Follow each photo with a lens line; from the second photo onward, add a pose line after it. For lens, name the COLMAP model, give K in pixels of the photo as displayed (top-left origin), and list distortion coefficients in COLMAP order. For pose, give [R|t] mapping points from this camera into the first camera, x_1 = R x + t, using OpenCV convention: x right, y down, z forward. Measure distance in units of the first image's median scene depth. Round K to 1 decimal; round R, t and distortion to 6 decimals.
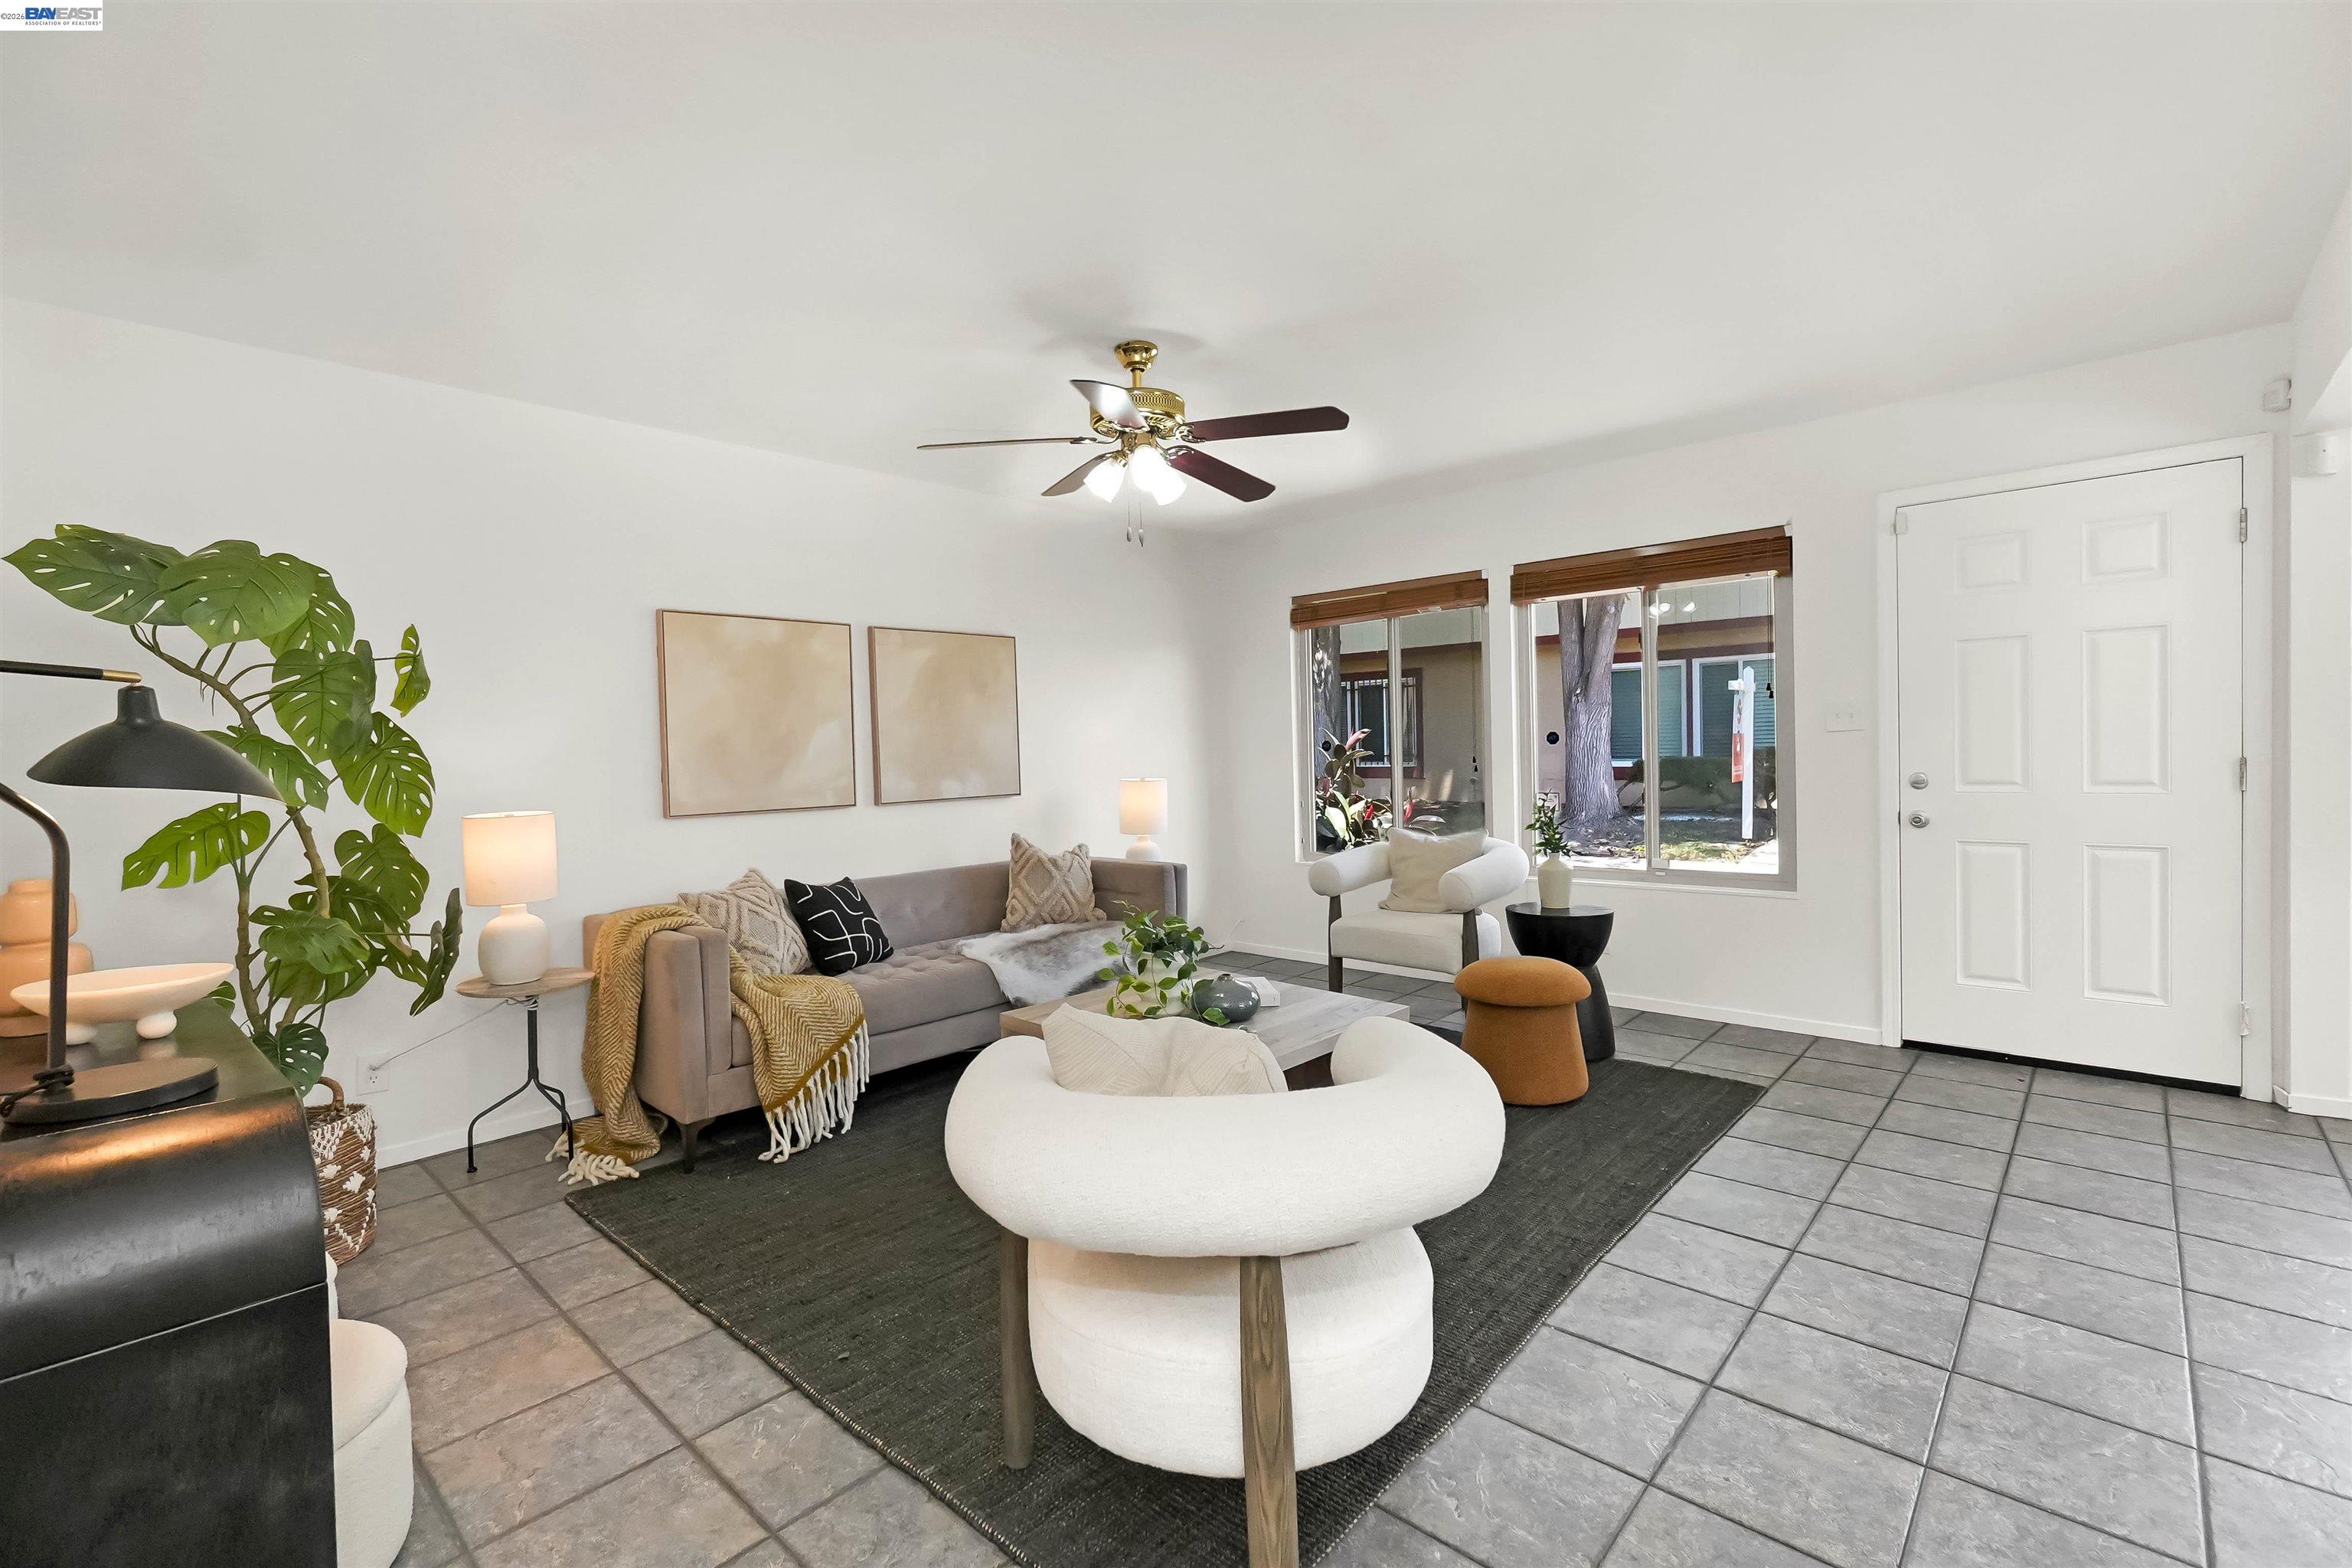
lens RADIAL K [[1022.8, 0, 1172.1], [0, 1022.8, 785.1], [0, 0, 1]] dist [-0.013192, 0.004612]
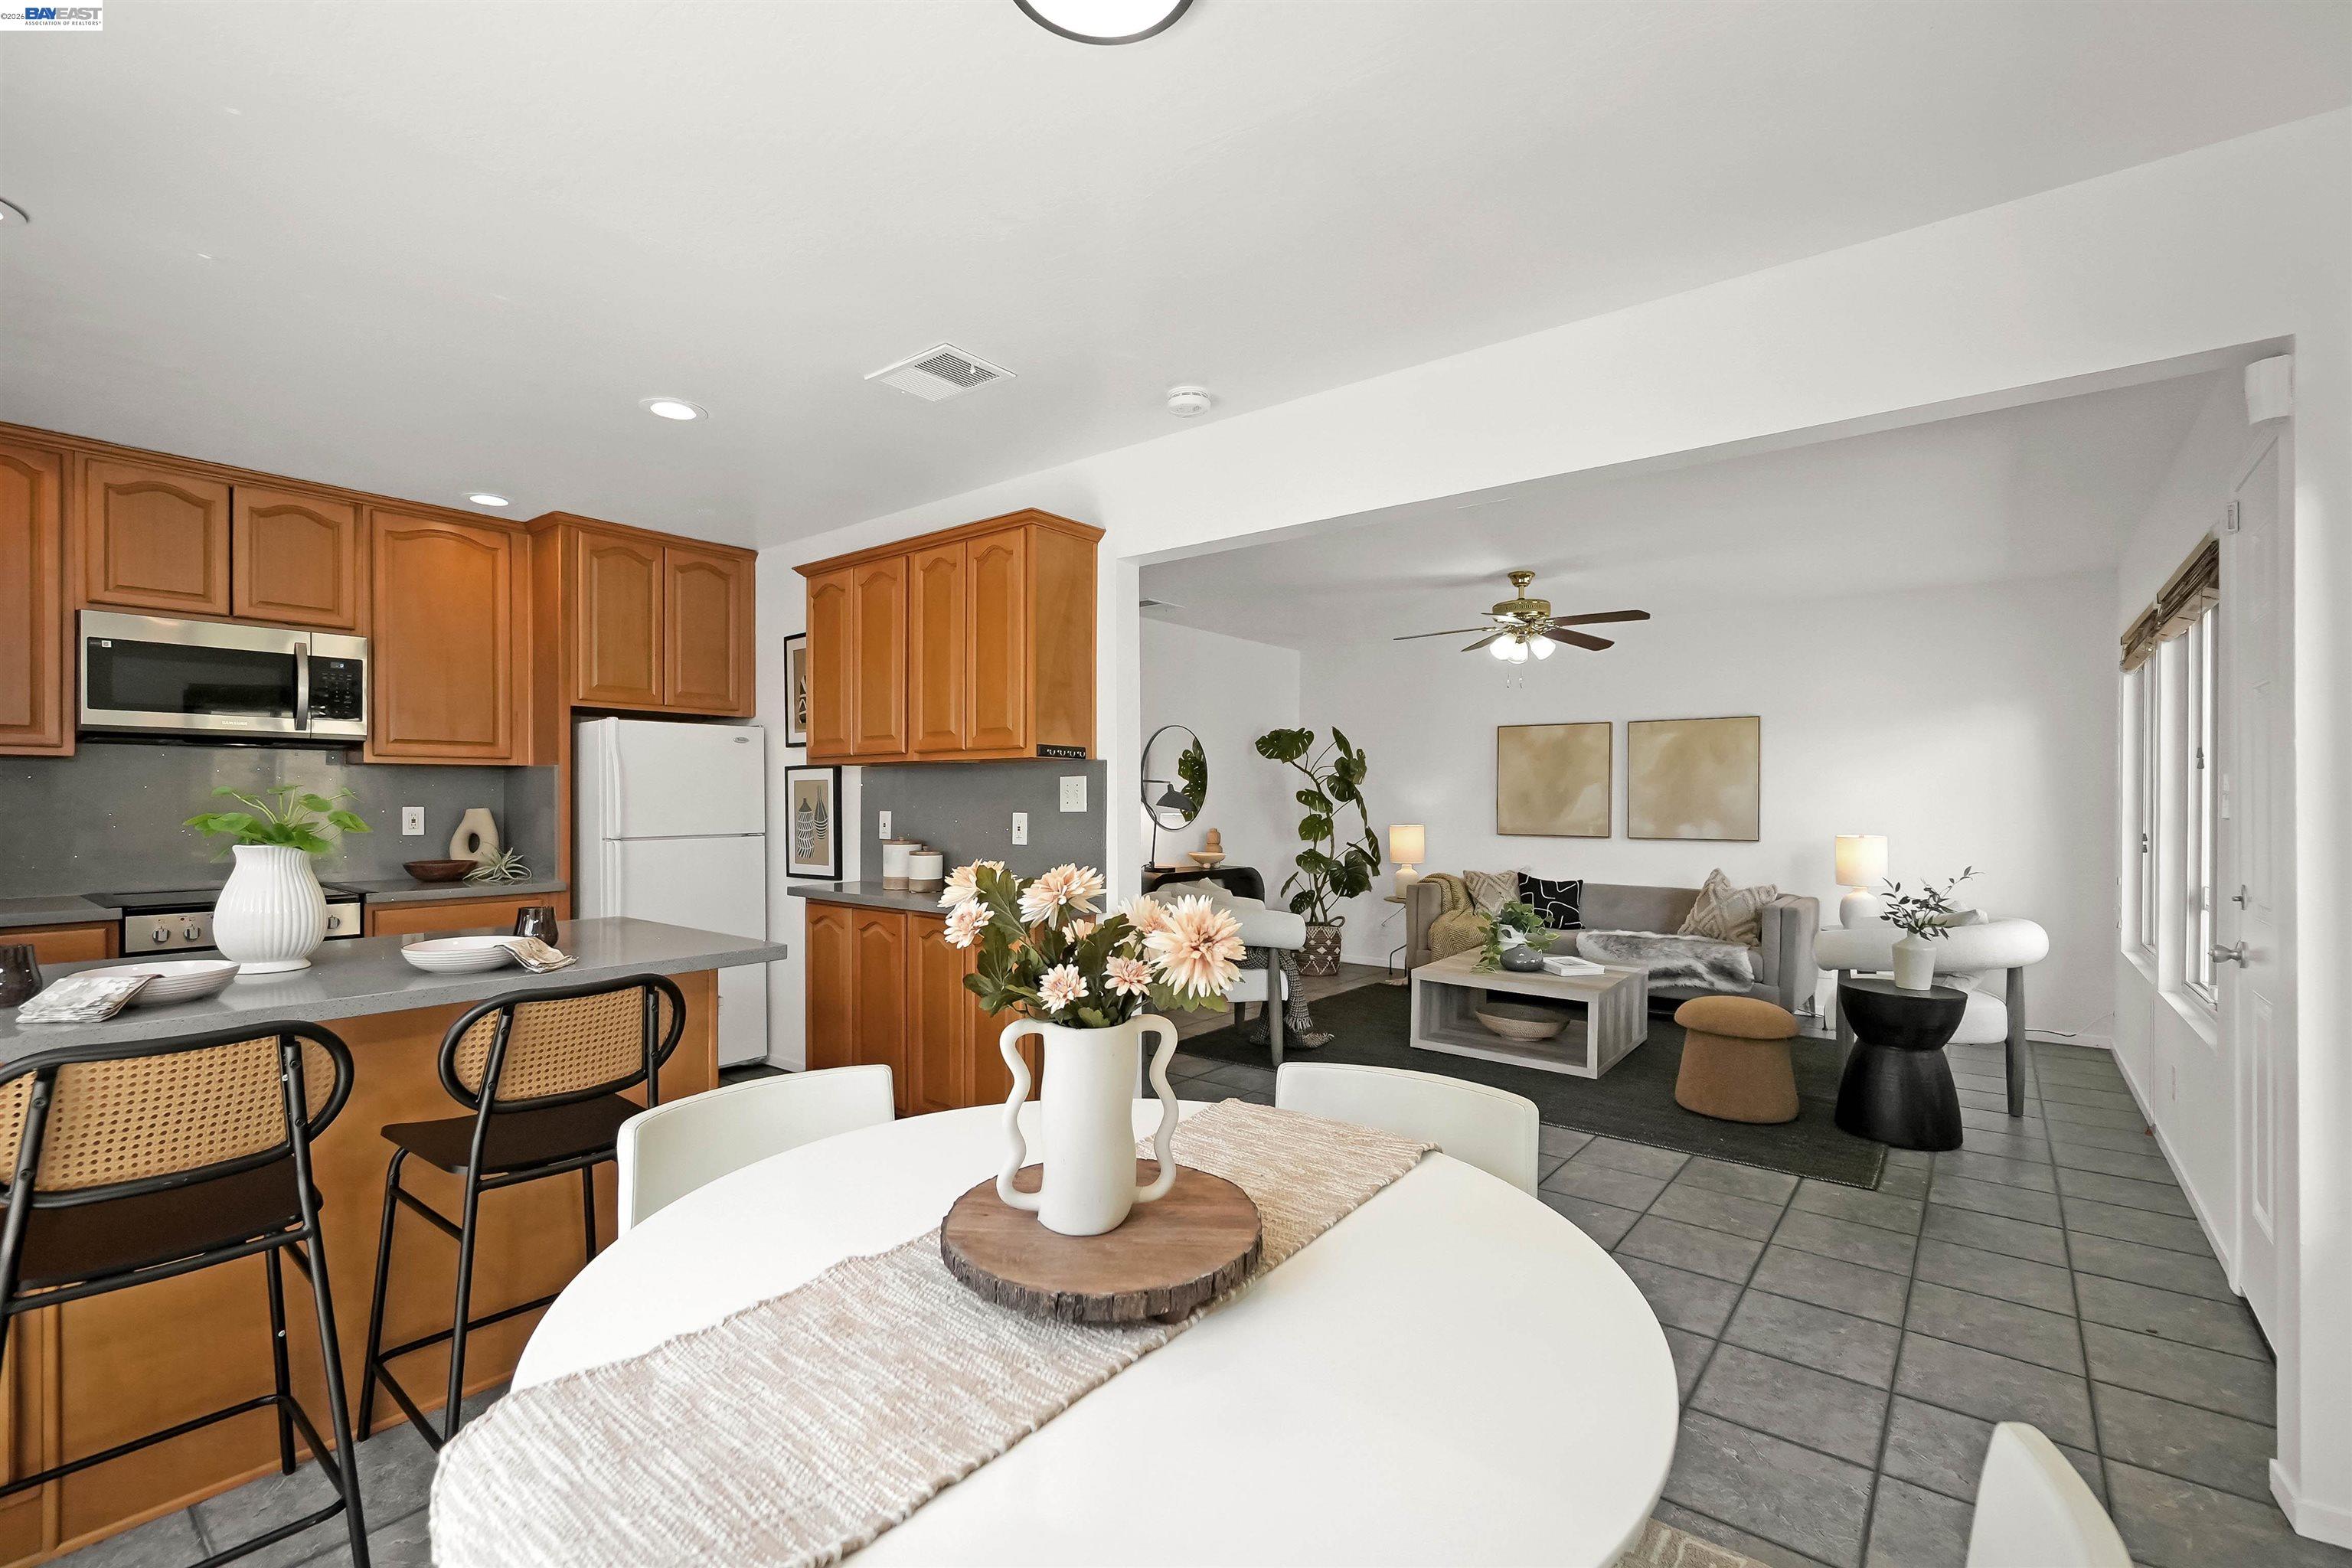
lens RADIAL K [[1022.8, 0, 1168.2], [0, 1022.8, 826.4], [0, 0, 1]] dist [-0.013192, 0.004612]
pose [[0.063396, 0.056877, -0.996366, 1.361288], [-0.044236, 0.997554, 0.054130, -0.057938], [0.997008, 0.040643, 0.065757, 0.252036]]
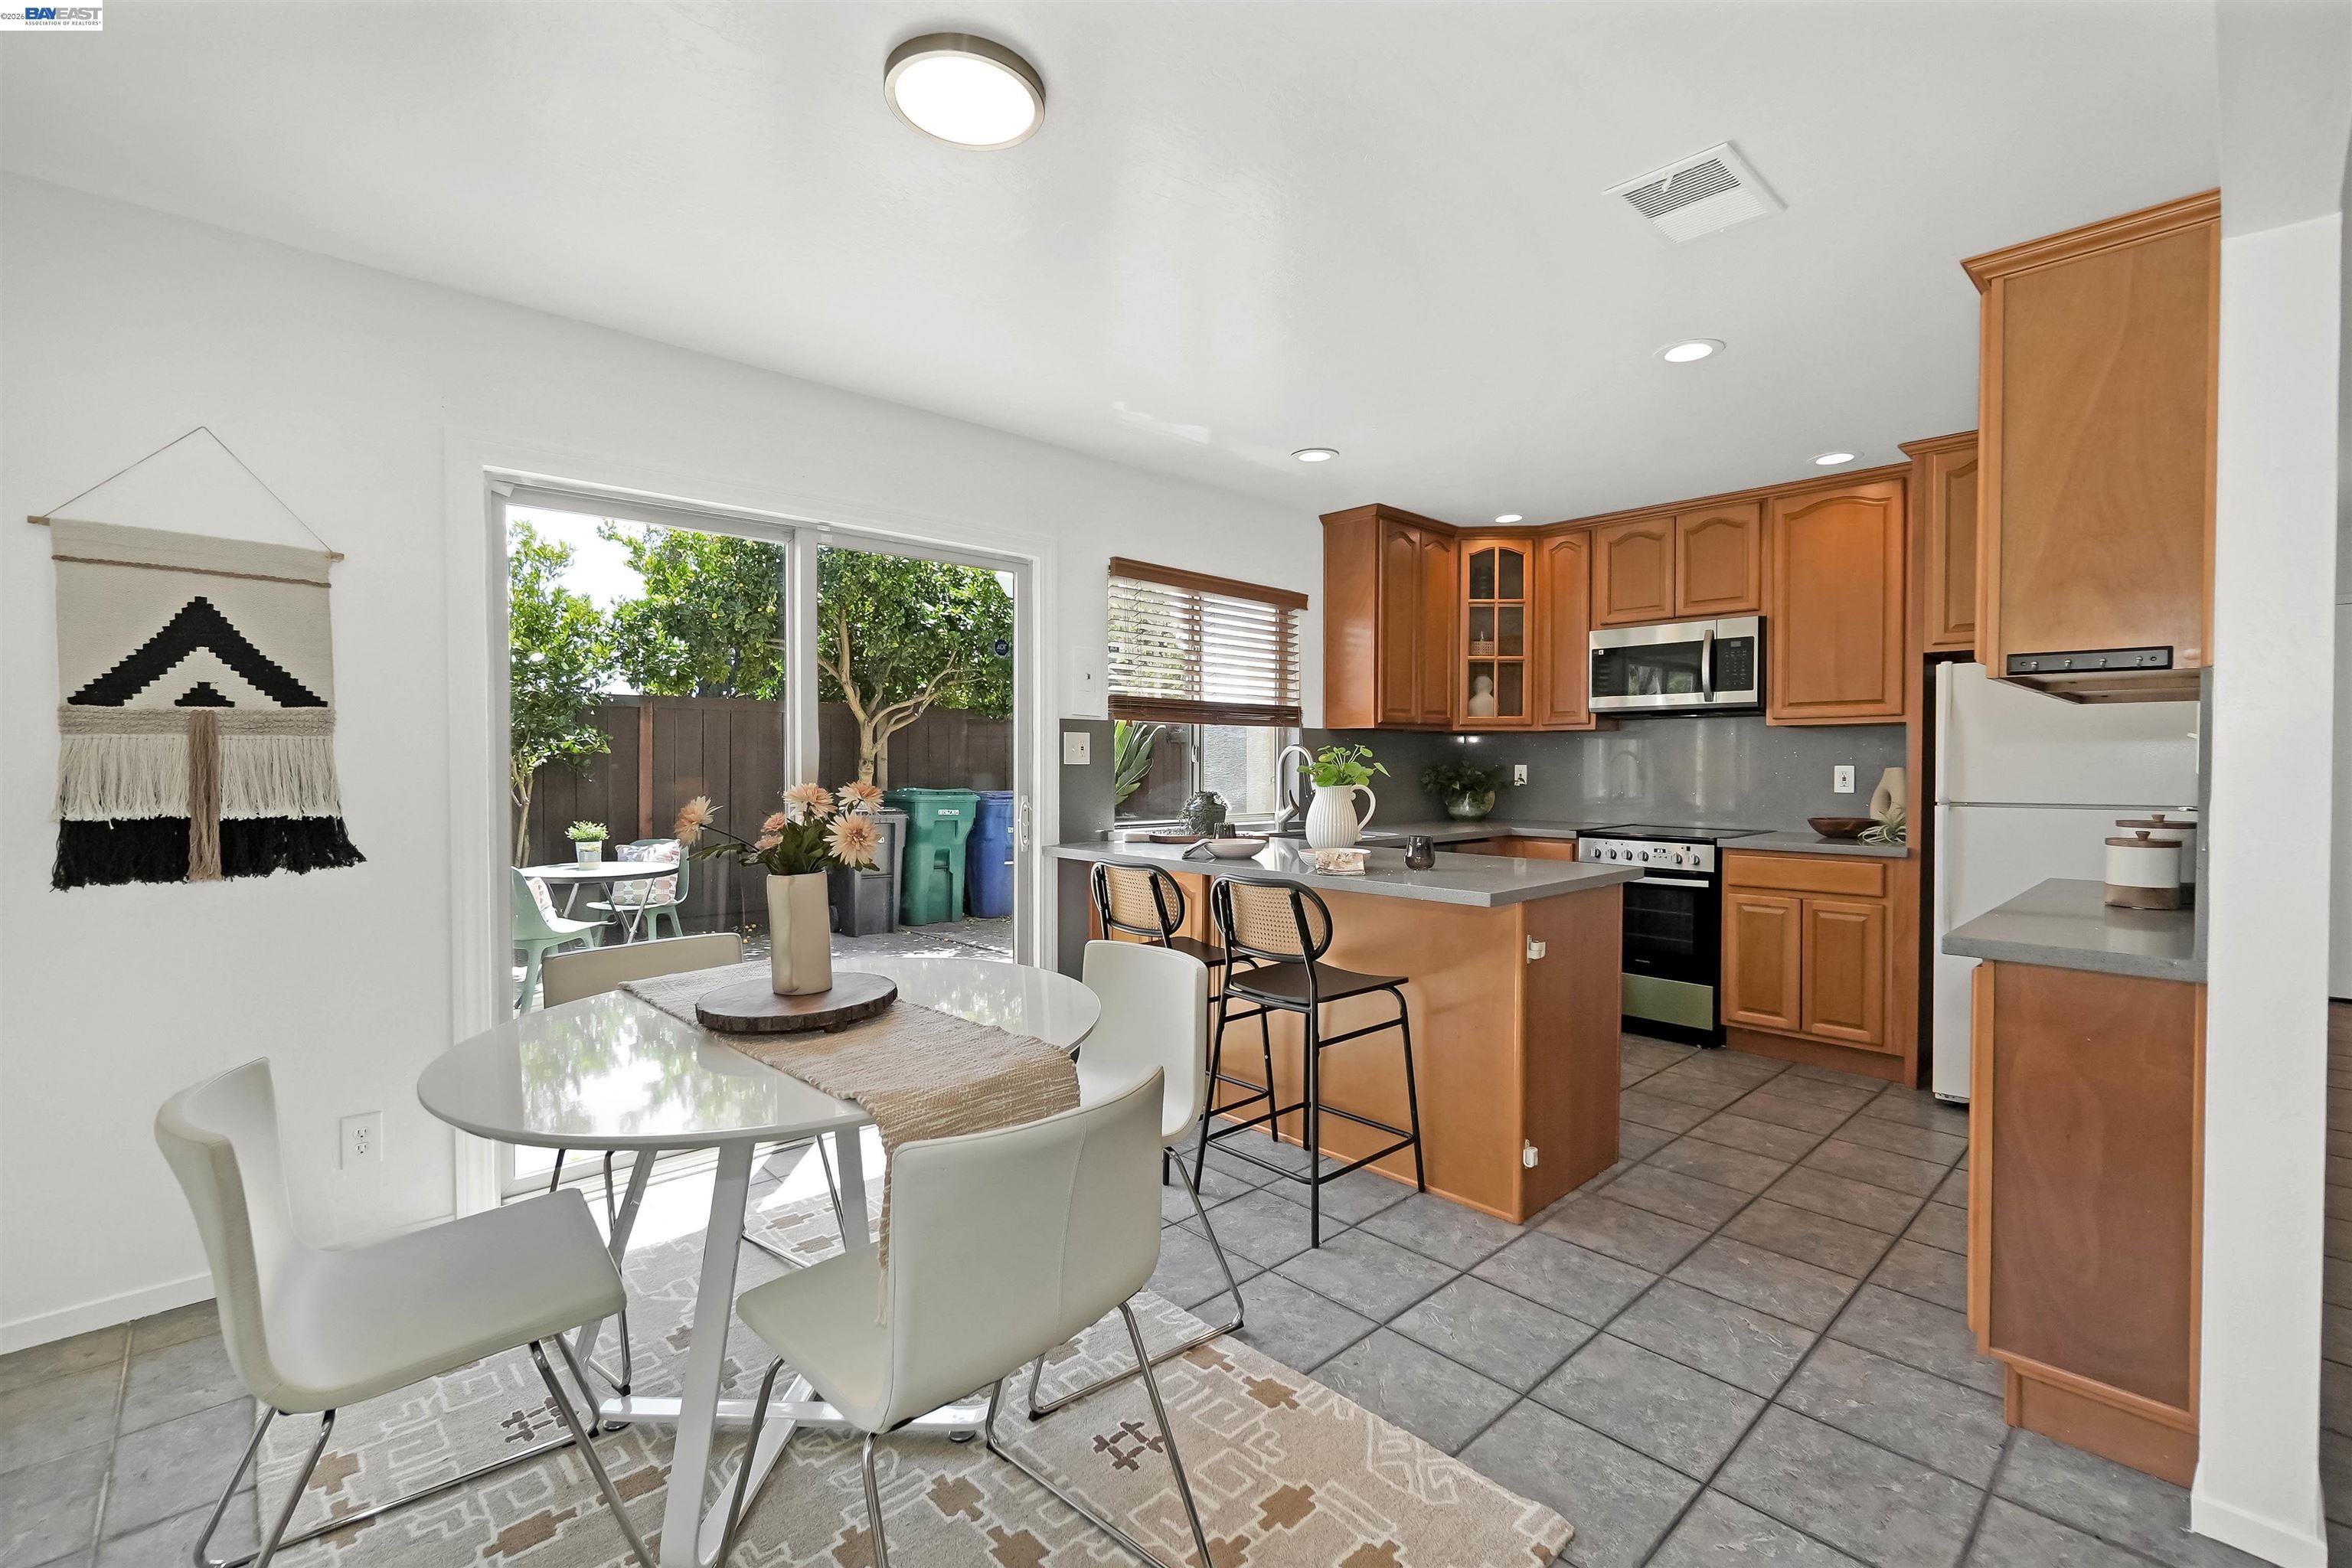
lens RADIAL K [[1022.8, 0, 1189.8], [0, 1022.8, 769.6], [0, 0, 1]] dist [-0.013192, 0.004612]
pose [[-0.997233, 0.026218, 0.069561, 0.849780], [0.029334, 0.998594, 0.044152, -0.051067], [-0.068306, 0.046070, -0.996600, 0.722852]]
